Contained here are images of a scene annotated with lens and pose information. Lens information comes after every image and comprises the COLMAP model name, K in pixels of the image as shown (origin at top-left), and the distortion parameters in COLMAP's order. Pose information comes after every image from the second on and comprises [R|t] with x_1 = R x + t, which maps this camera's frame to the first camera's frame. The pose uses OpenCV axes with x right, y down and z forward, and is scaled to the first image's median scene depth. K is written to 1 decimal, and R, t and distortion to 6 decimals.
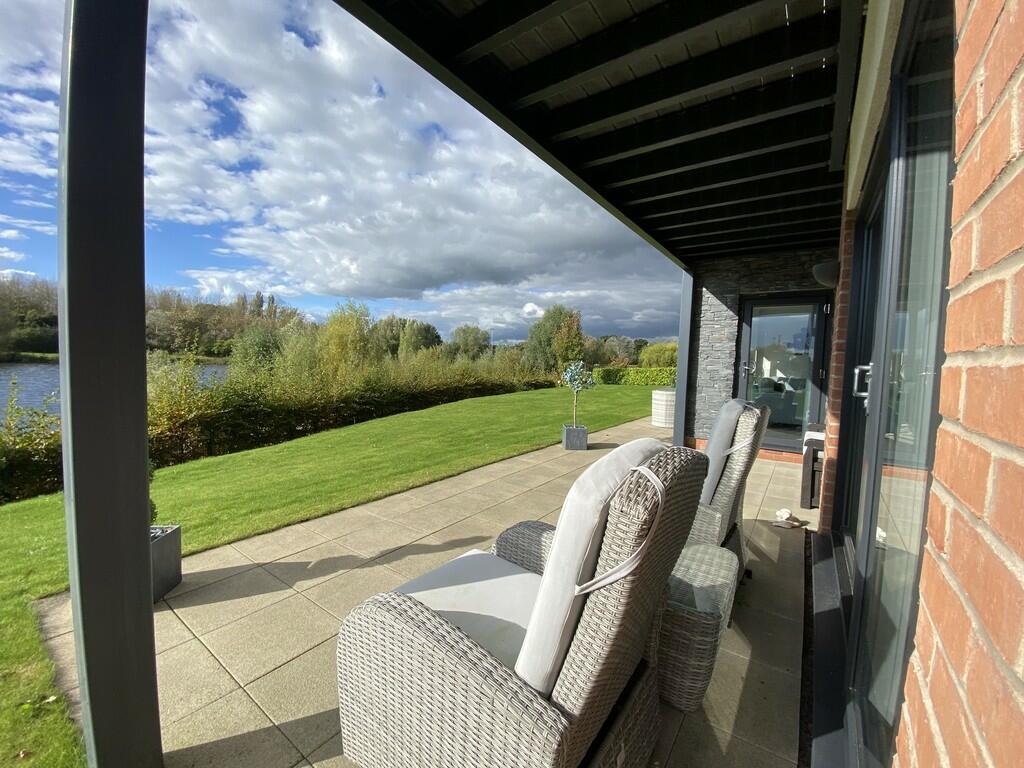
lens RADIAL K [[420.9, 0, 511.5], [0, 420.9, 380.2], [0, 0, 1]] dist [0.000314, 0.000049]
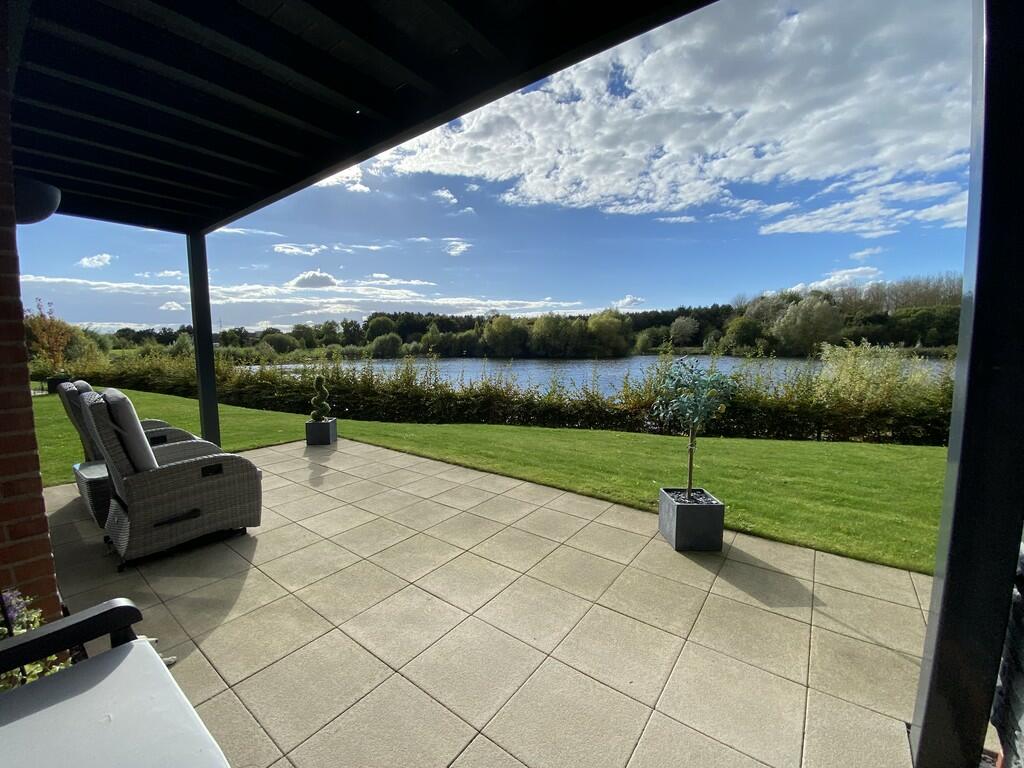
lens RADIAL K [[420.9, 0, 511.9], [0, 420.9, 386.9], [0, 0, 1]] dist [0.000314, 0.000049]
pose [[-0.006907, 0.083435, -0.996489, 0.830377], [-0.055208, 0.994961, 0.083689, -0.050563], [0.998451, 0.055592, -0.002266, 1.086795]]
